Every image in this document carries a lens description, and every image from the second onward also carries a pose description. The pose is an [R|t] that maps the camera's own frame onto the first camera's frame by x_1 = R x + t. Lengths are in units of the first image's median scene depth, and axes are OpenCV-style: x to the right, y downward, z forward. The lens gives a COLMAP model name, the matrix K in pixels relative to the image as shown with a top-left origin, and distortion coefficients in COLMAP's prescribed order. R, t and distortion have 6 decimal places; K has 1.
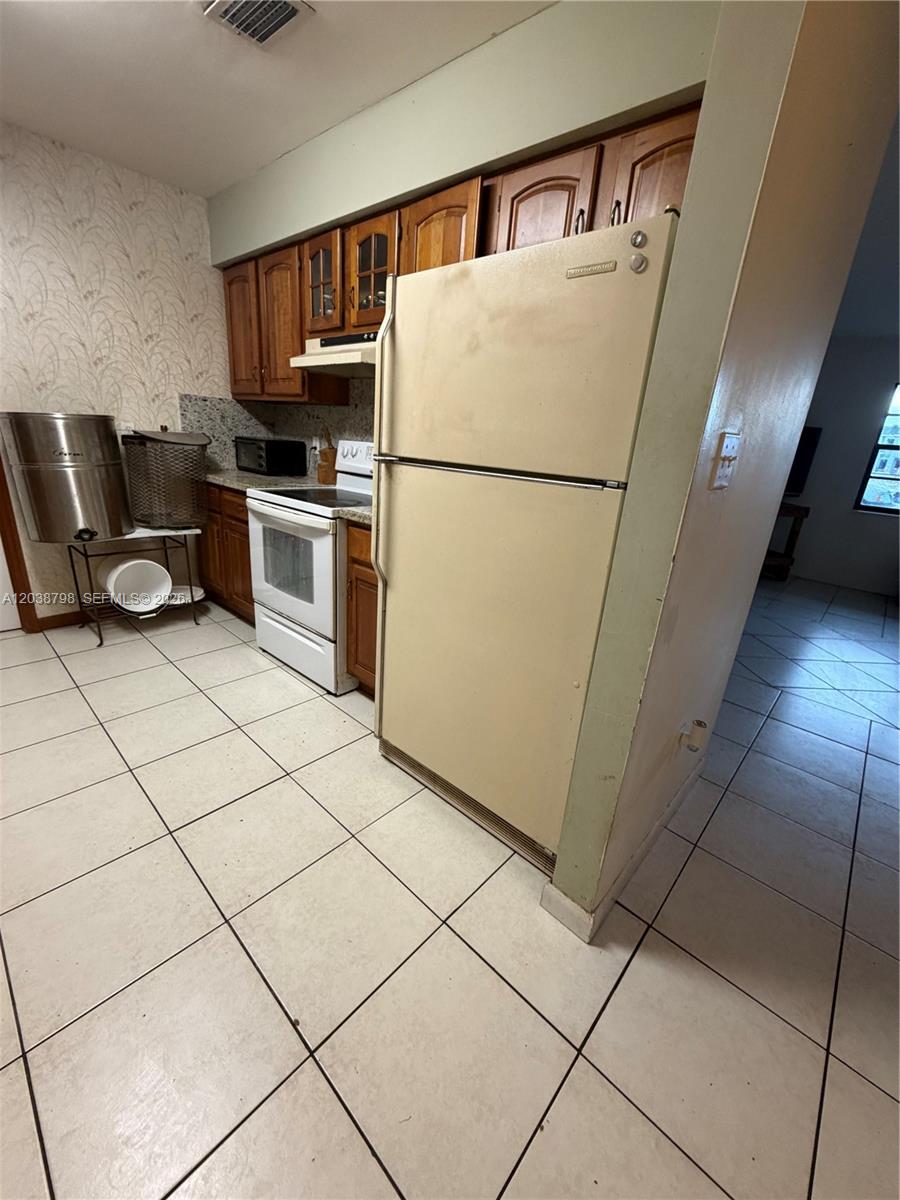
lens RADIAL K [[478.5, 0, 452.5], [0, 478.5, 597.6], [0, 0, 1]] dist [-0.000911, -0.000117]
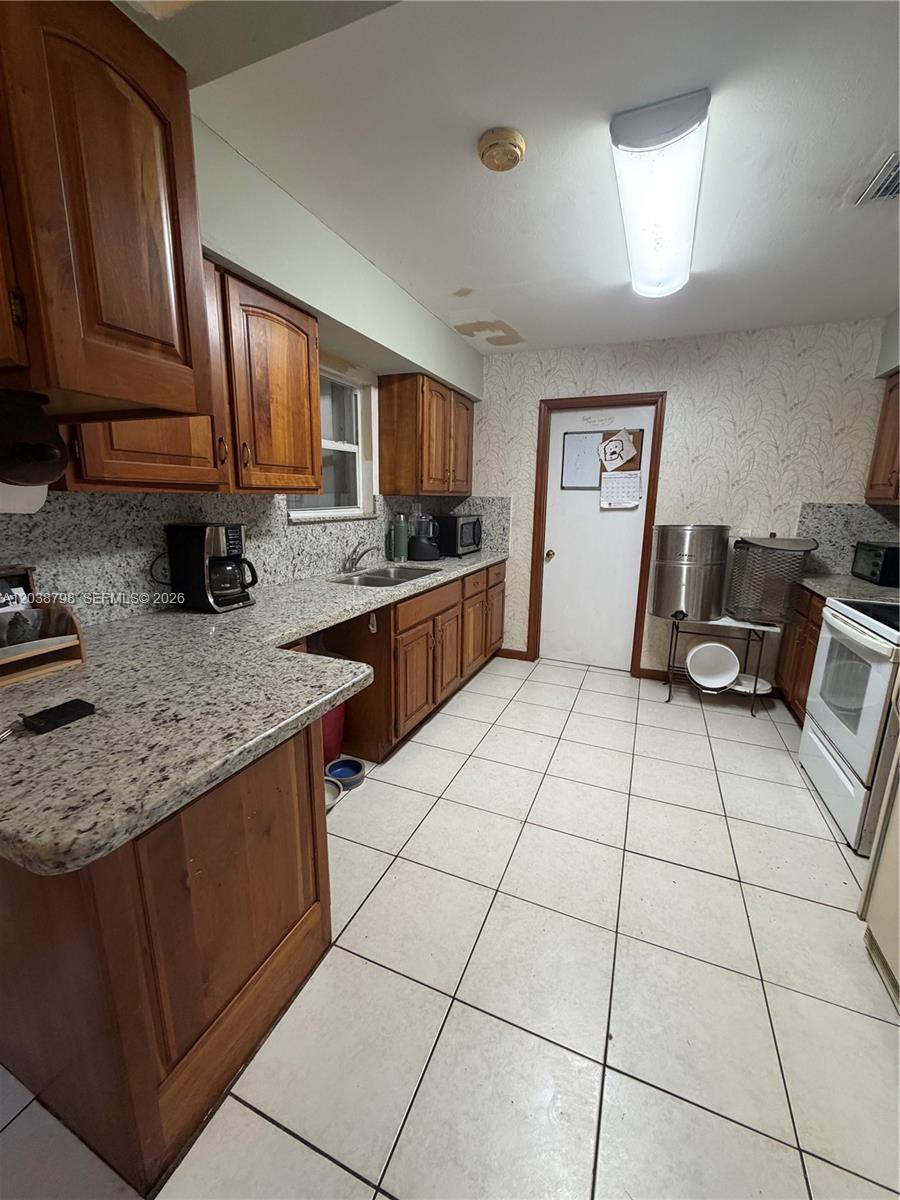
lens RADIAL K [[478.5, 0, 452.5], [0, 478.5, 597.6], [0, 0, 1]] dist [-0.000911, -0.000117]
pose [[0.341163, 0.129981, -0.930974, 0.192930], [-0.293865, 0.955501, 0.025716, -0.026287], [0.892889, 0.264807, 0.364179, -0.027204]]
